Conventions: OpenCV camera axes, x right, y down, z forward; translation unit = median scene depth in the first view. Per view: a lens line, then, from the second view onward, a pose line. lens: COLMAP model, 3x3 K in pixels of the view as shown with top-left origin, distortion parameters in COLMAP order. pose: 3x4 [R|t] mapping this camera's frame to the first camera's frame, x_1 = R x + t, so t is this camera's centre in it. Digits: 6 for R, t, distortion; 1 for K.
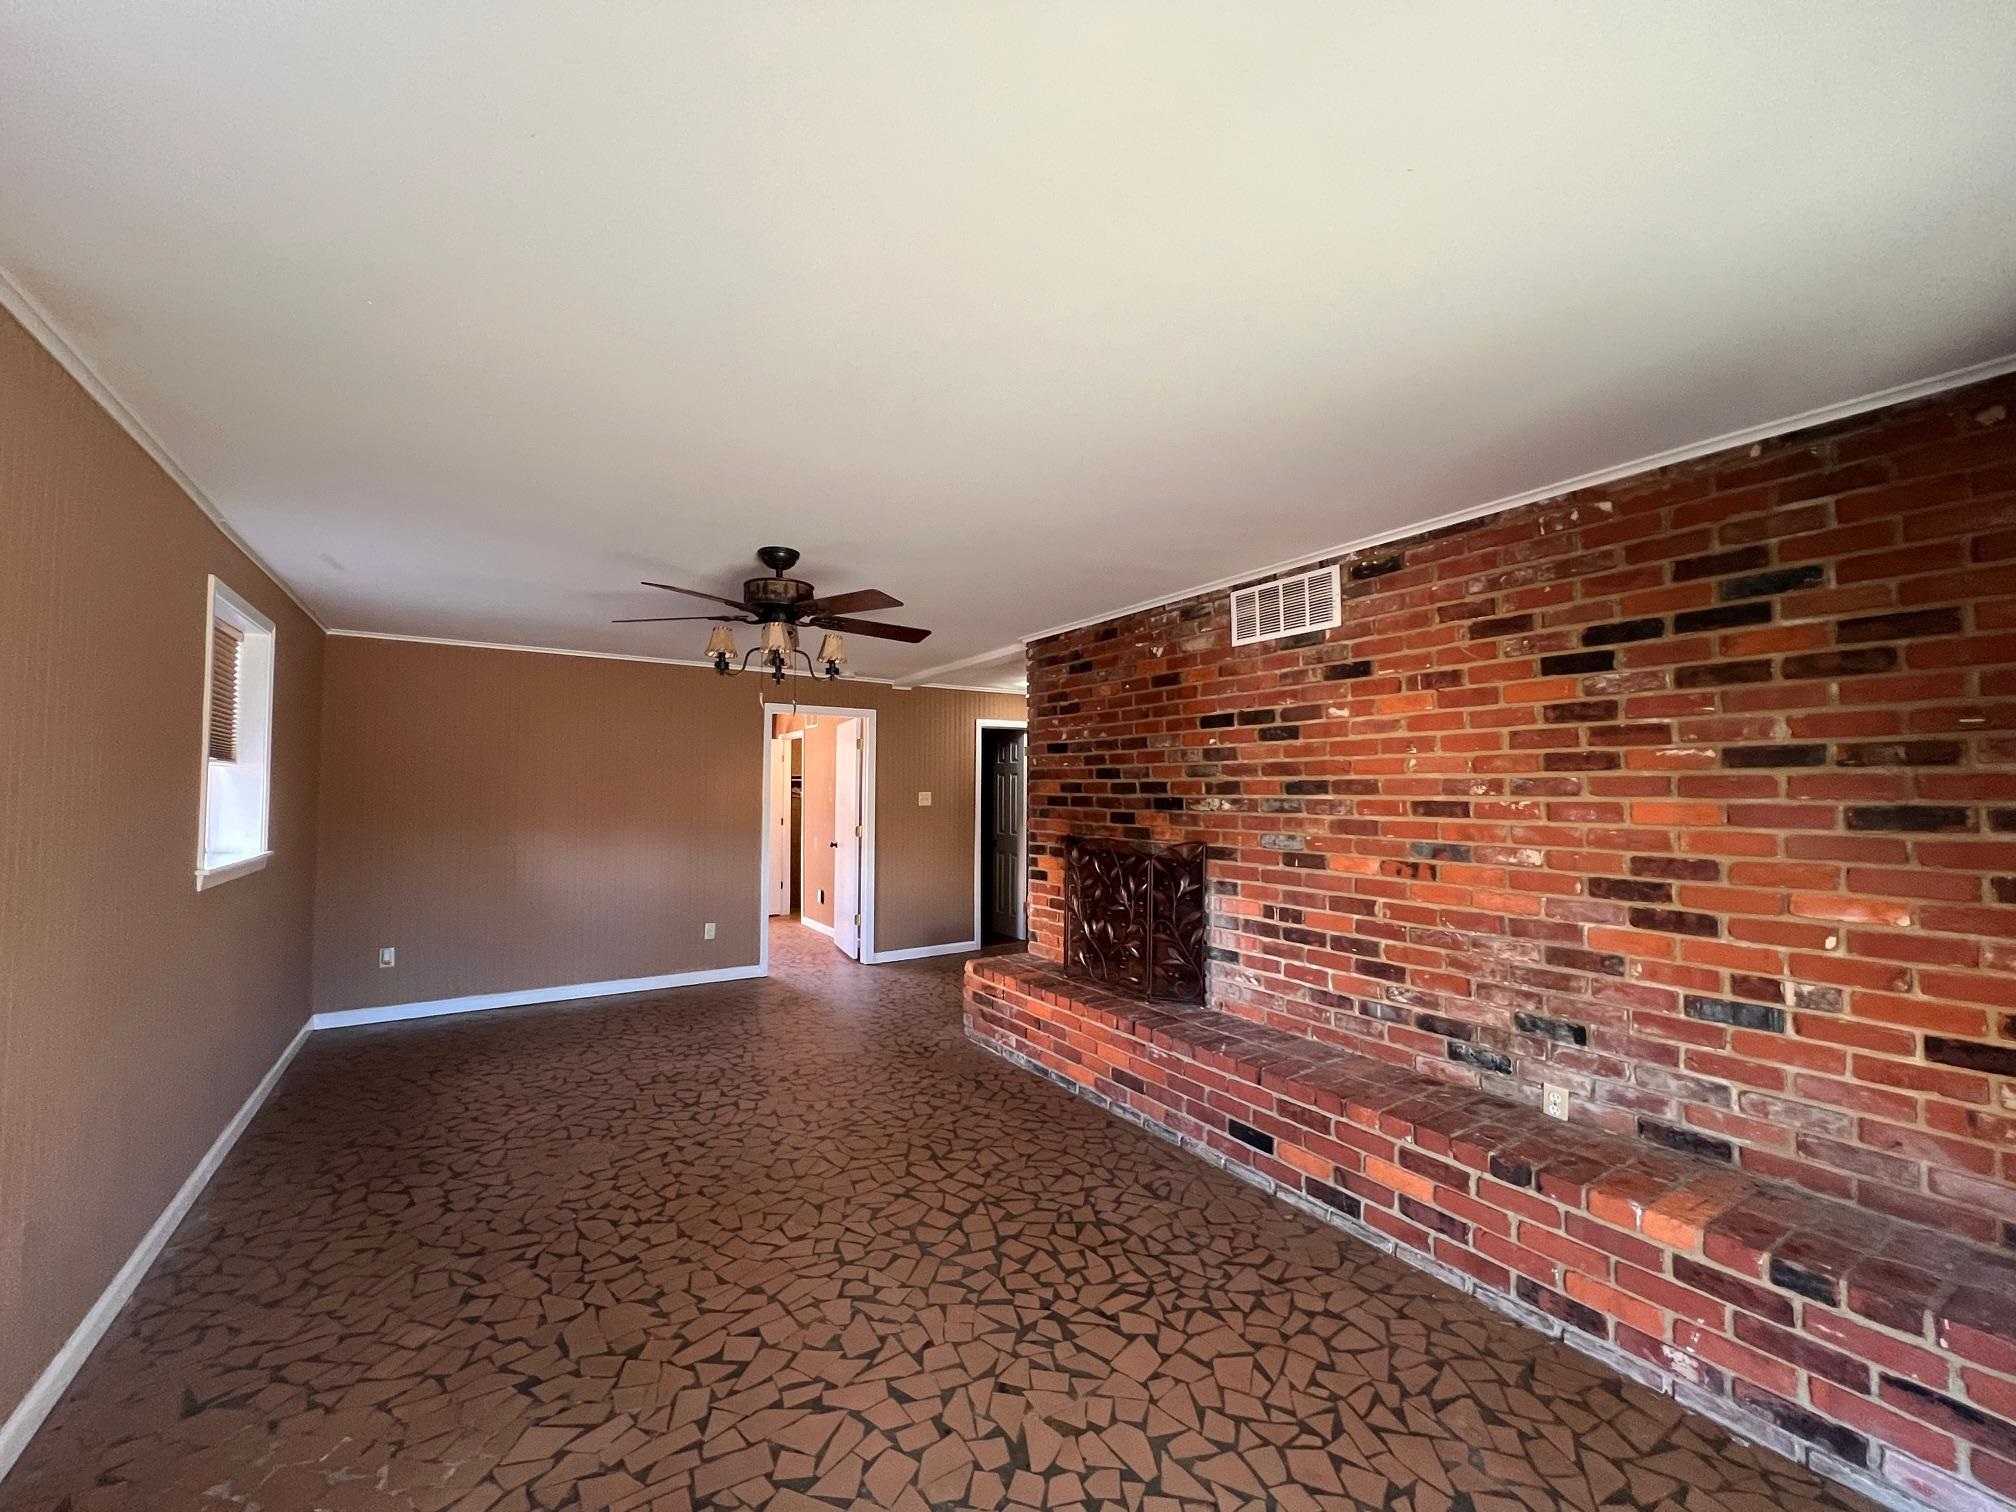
lens RADIAL K [[803.7, 0, 1006.5], [0, 803.7, 755.8], [0, 0, 1]] dist [-0.000985, -0.000288]
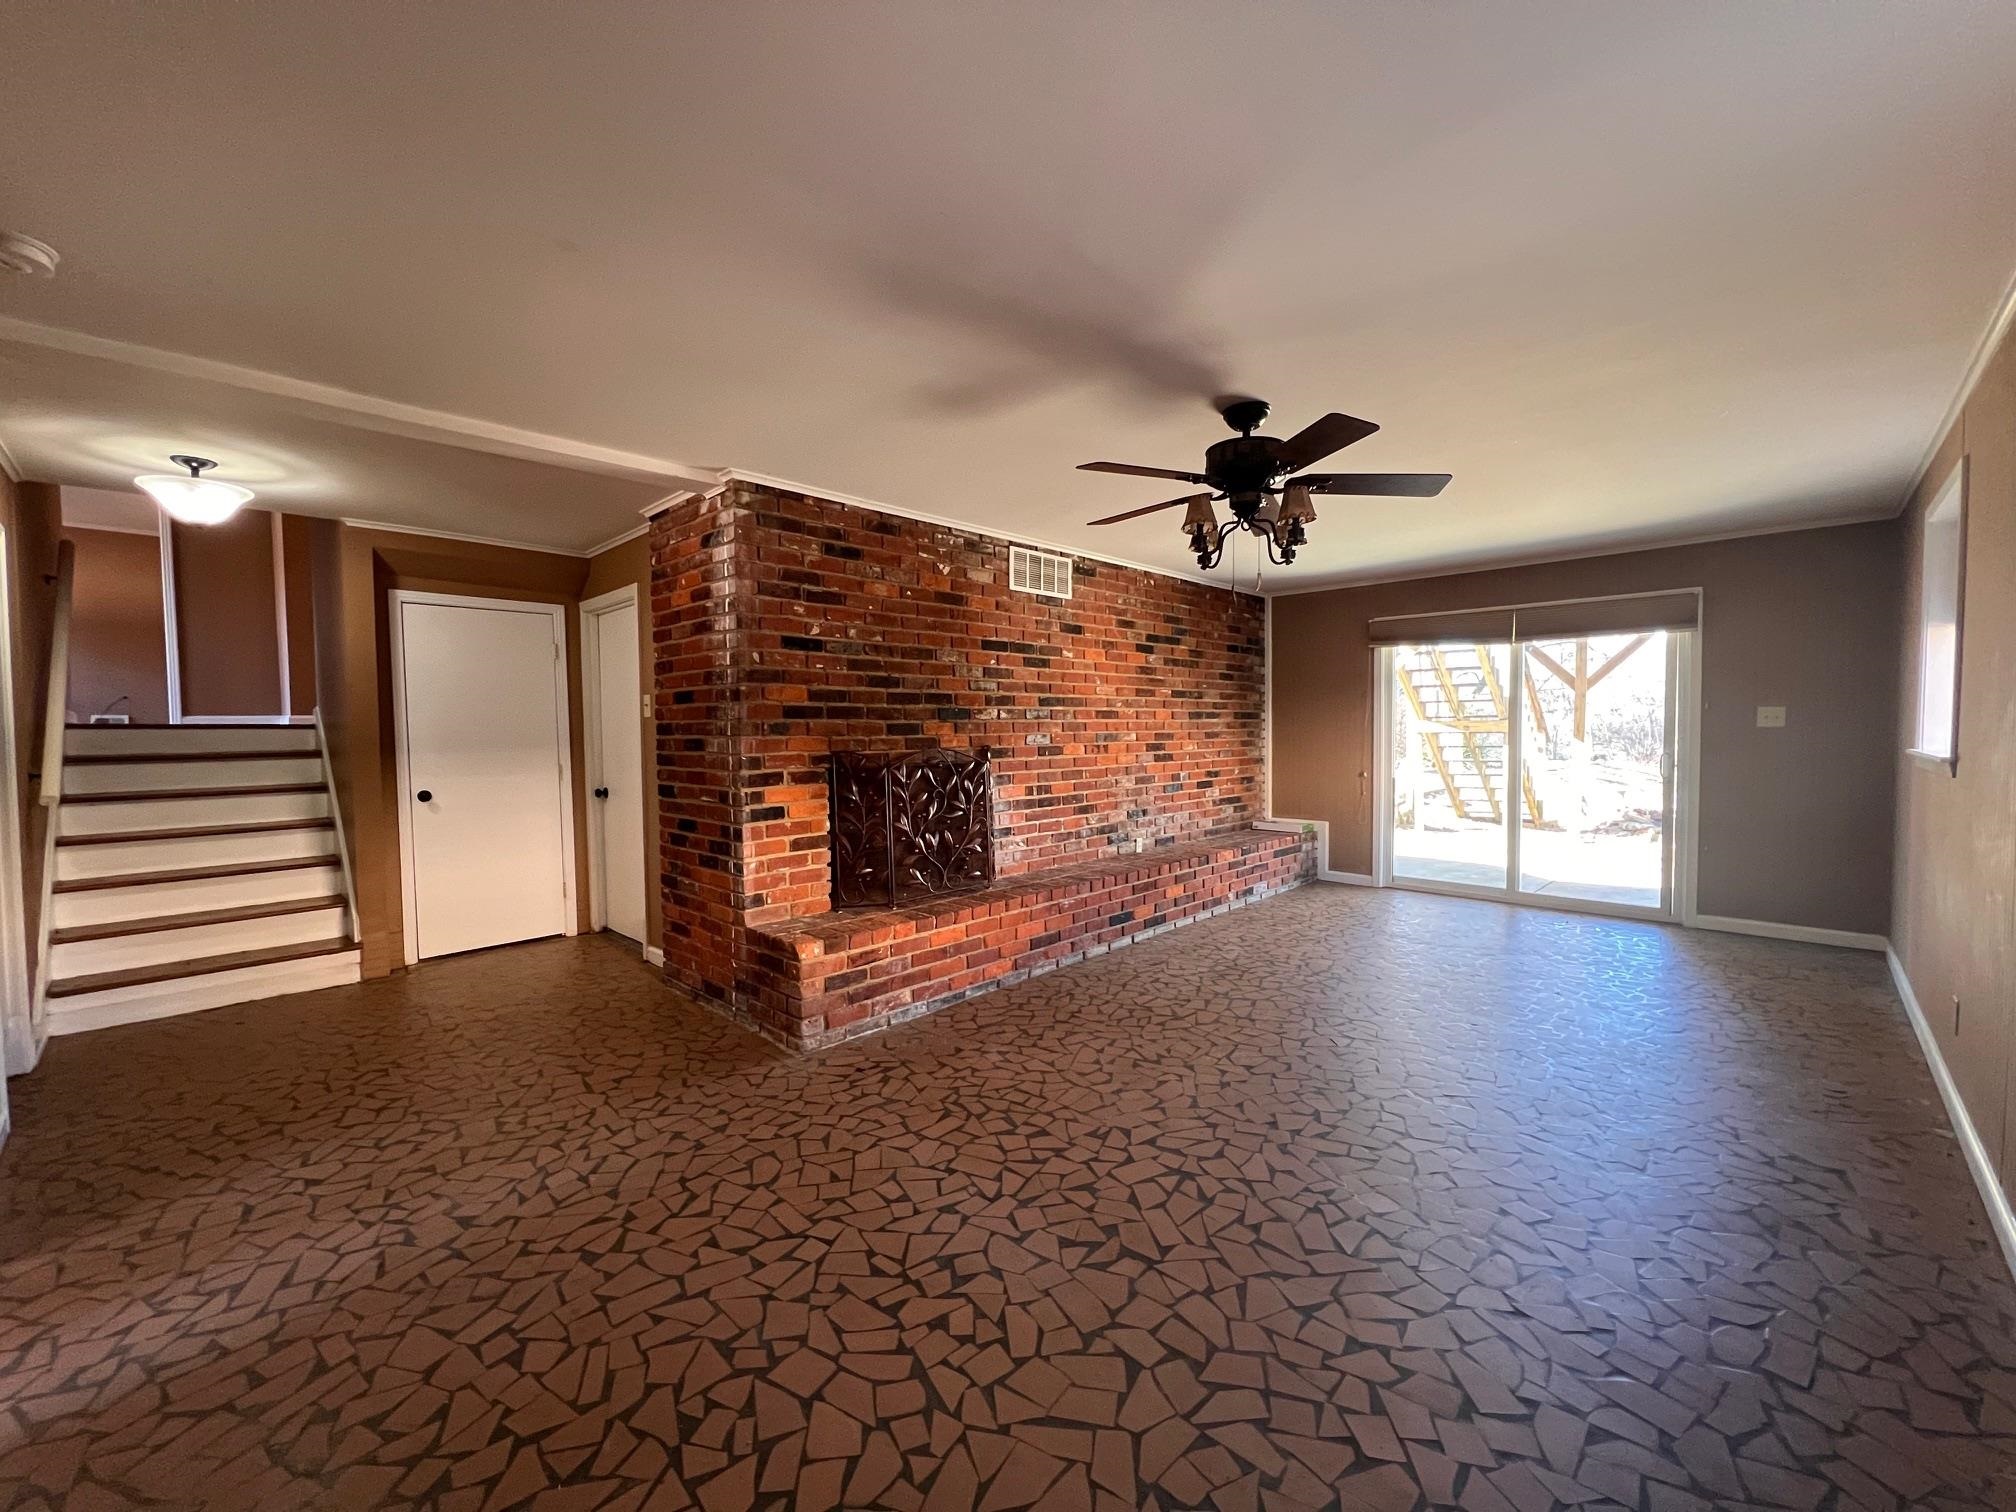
lens RADIAL K [[803.7, 0, 1006.5], [0, 803.7, 755.8], [0, 0, 1]] dist [-0.000985, -0.000288]
pose [[-0.215688, -0.035238, 0.975826, -0.992093], [-0.033481, 0.999028, 0.028675, 0.093239], [-0.975888, -0.026487, -0.216658, 1.310663]]
